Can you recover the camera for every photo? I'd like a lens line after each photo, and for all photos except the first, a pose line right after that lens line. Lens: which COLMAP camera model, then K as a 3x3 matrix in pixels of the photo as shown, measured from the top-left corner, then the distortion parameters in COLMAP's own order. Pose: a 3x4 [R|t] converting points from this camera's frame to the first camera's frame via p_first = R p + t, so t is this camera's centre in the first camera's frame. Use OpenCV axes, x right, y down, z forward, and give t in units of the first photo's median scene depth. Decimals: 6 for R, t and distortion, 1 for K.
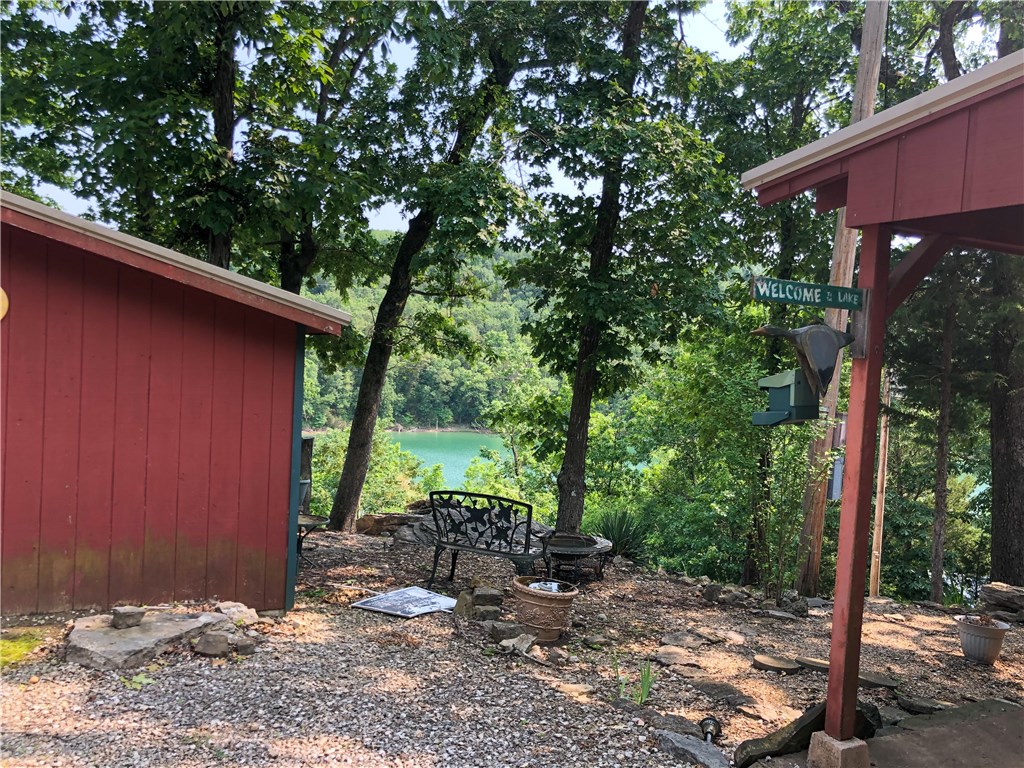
lens RADIAL K [[835.9, 0, 512.0], [0, 835.9, 384.0], [0, 0, 1]] dist [0.044138, -0.038195]
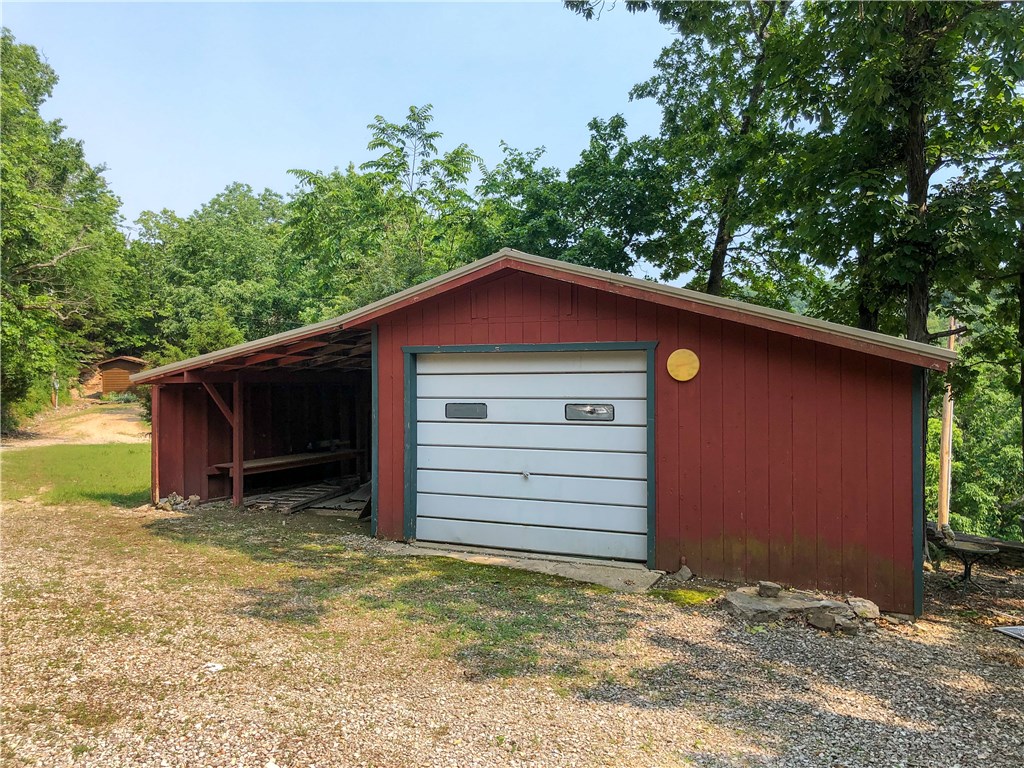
lens RADIAL K [[841.1, 0, 518.0], [0, 841.1, 378.3], [0, 0, 1]] dist [0.031275, -0.019372]
pose [[0.605886, -0.050817, -0.793927, 0.361676], [0.007827, 0.998290, -0.057925, 0.011817], [0.795513, 0.028882, 0.605247, -0.138715]]
